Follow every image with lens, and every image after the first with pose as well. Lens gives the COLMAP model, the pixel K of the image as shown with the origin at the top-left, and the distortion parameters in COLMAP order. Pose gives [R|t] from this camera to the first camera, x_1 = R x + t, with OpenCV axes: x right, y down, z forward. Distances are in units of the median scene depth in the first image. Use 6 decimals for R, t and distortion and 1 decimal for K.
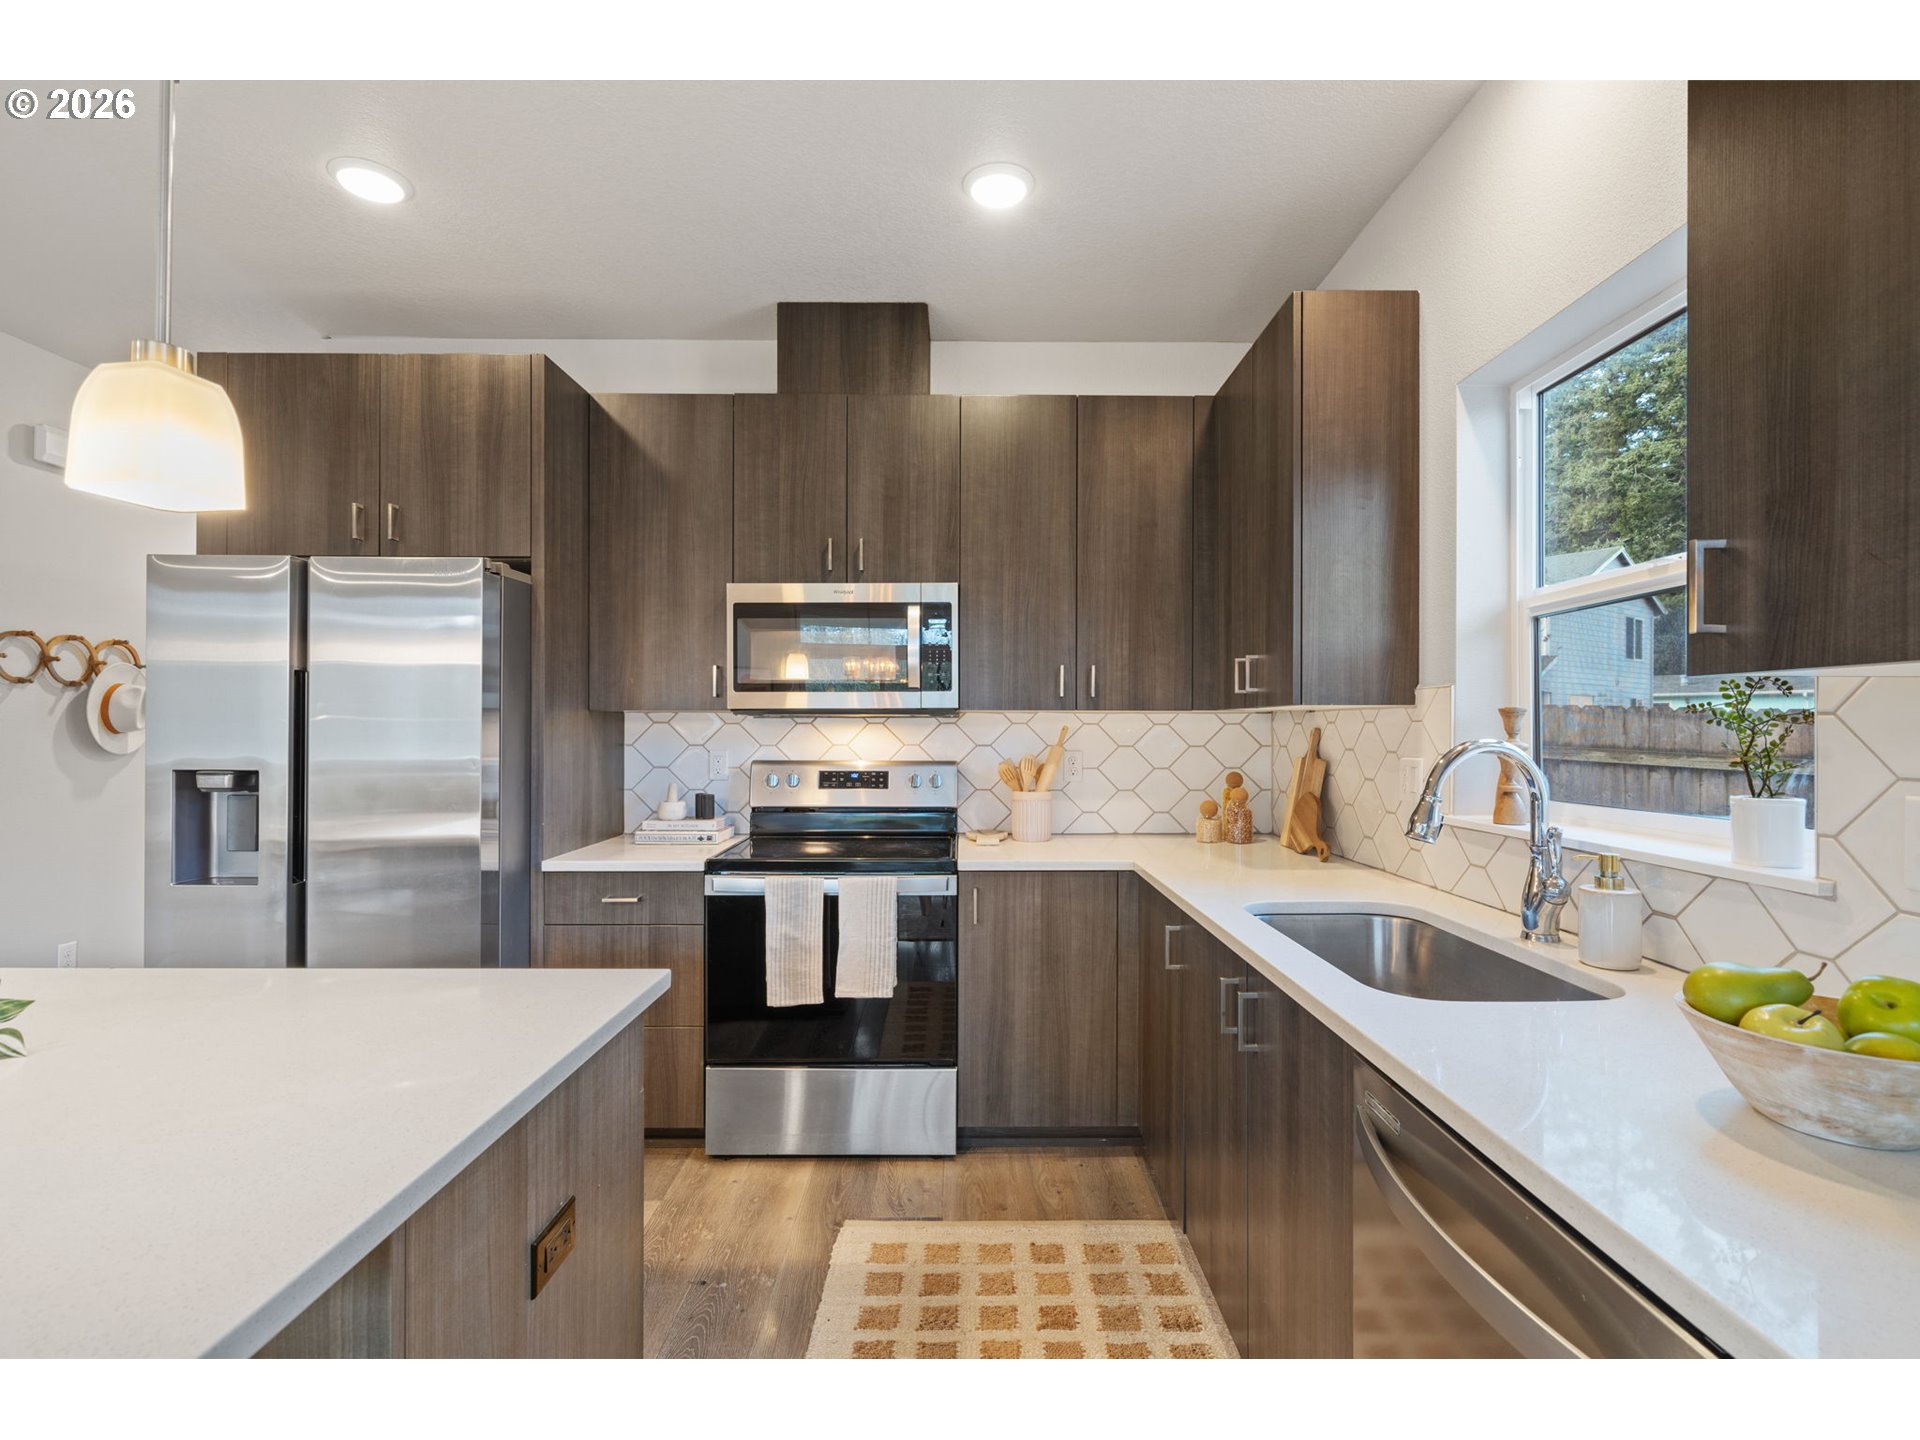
lens RADIAL K [[896.0, 0, 964.9], [0, 896.0, 713.3], [0, 0, 1]] dist [0.002476, -0.000447]
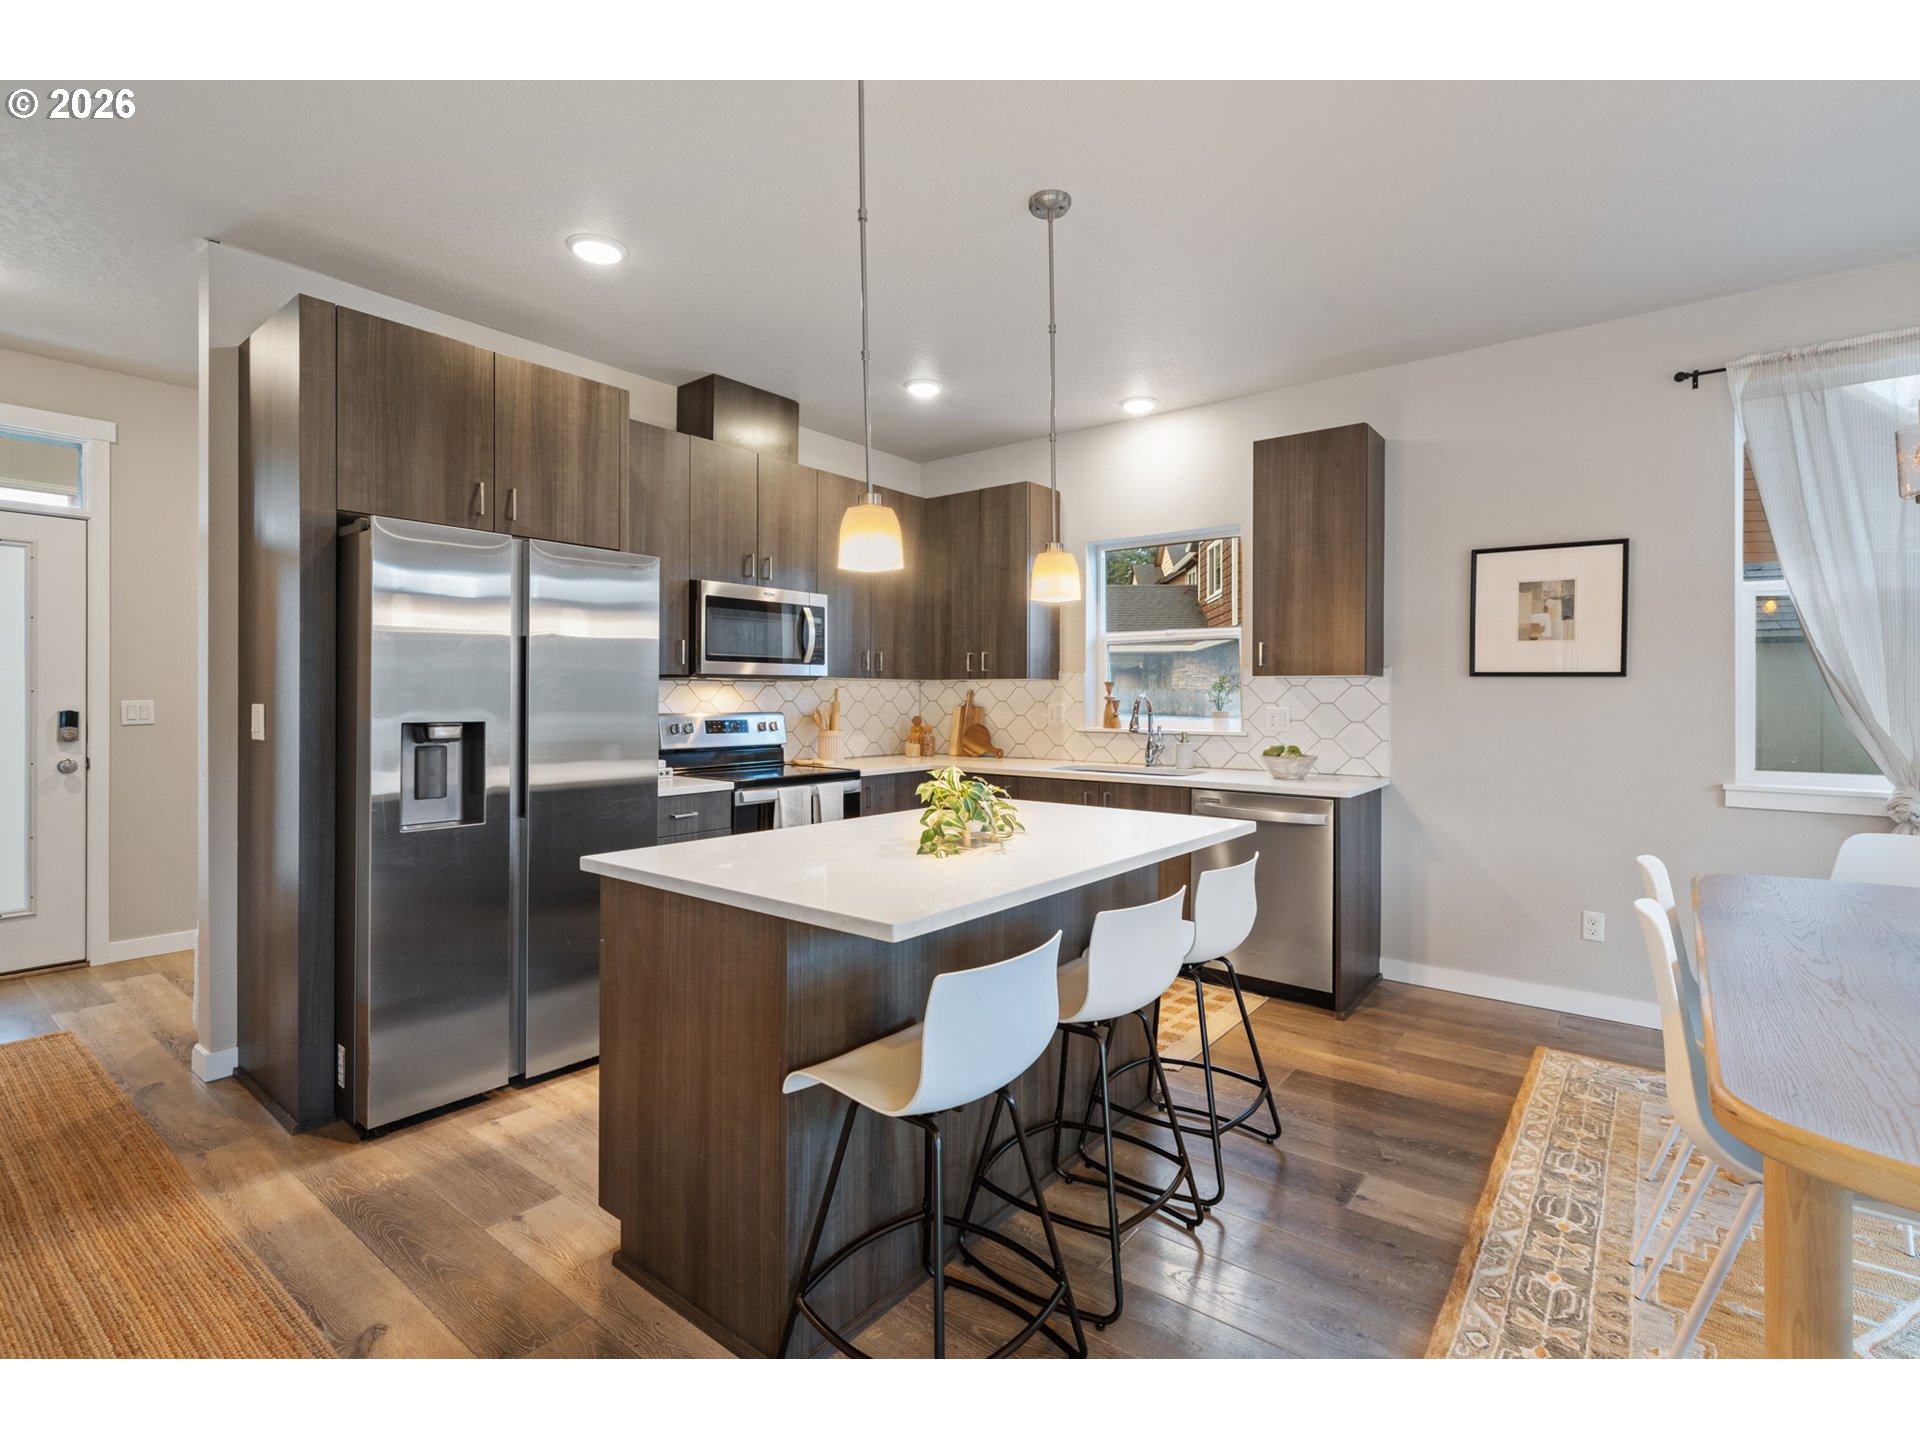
lens RADIAL K [[896.0, 0, 964.9], [0, 896.0, 713.3], [0, 0, 1]] dist [0.002476, -0.000447]
pose [[0.620771, -0.014851, 0.783851, -1.170258], [-0.012498, 0.999506, 0.028835, 0.011405], [-0.783892, -0.027697, 0.620279, -0.163795]]
